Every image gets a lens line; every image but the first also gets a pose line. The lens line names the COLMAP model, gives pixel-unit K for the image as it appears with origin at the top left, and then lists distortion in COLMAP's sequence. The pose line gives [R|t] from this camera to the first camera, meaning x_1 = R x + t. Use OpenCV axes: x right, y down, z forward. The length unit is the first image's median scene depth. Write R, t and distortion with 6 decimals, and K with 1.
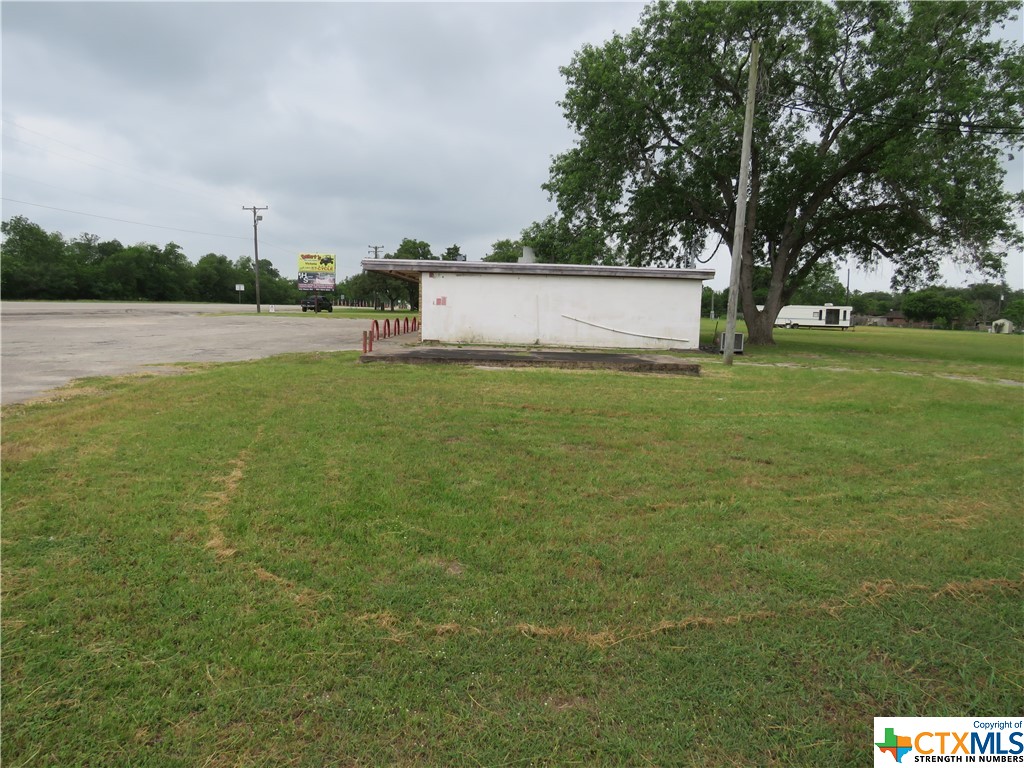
lens RADIAL K [[732.4, 0, 512.0], [0, 732.4, 384.0], [0, 0, 1]] dist [-0.025982, 0.006183]
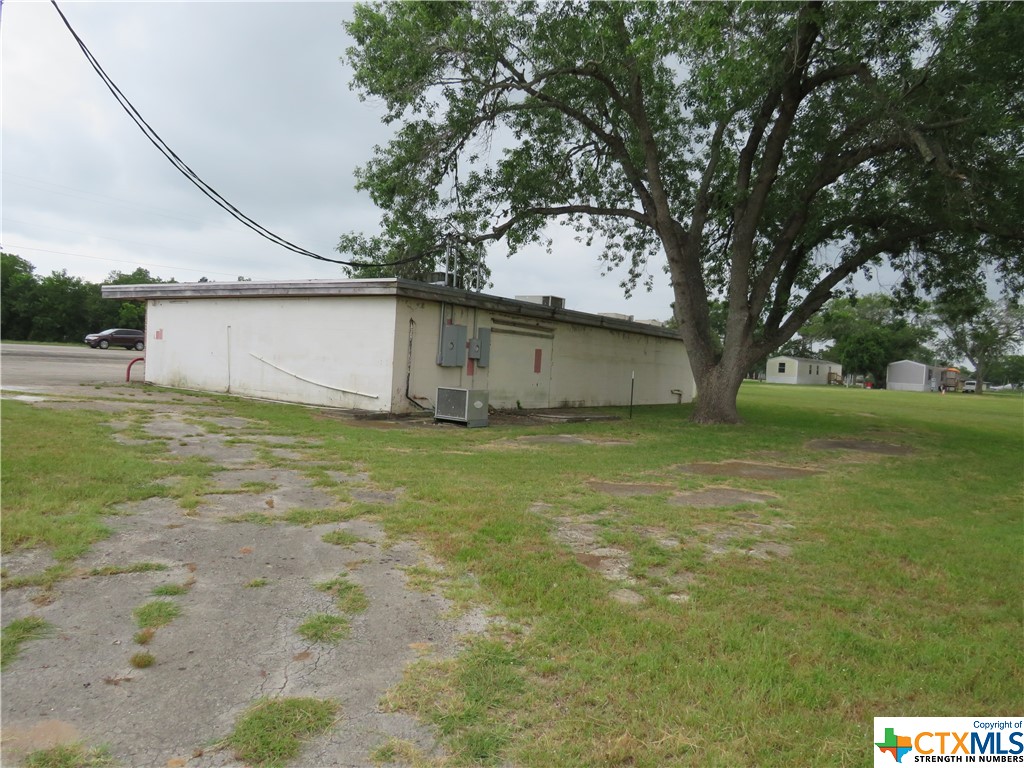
lens RADIAL K [[732.4, 0, 512.0], [0, 732.4, 384.0], [0, 0, 1]] dist [-0.025982, 0.006183]
pose [[0.886054, 0.040463, -0.461814, 0.619592], [-0.085301, 0.993405, -0.076621, -0.030828], [0.455668, 0.107284, 0.883661, 0.475847]]
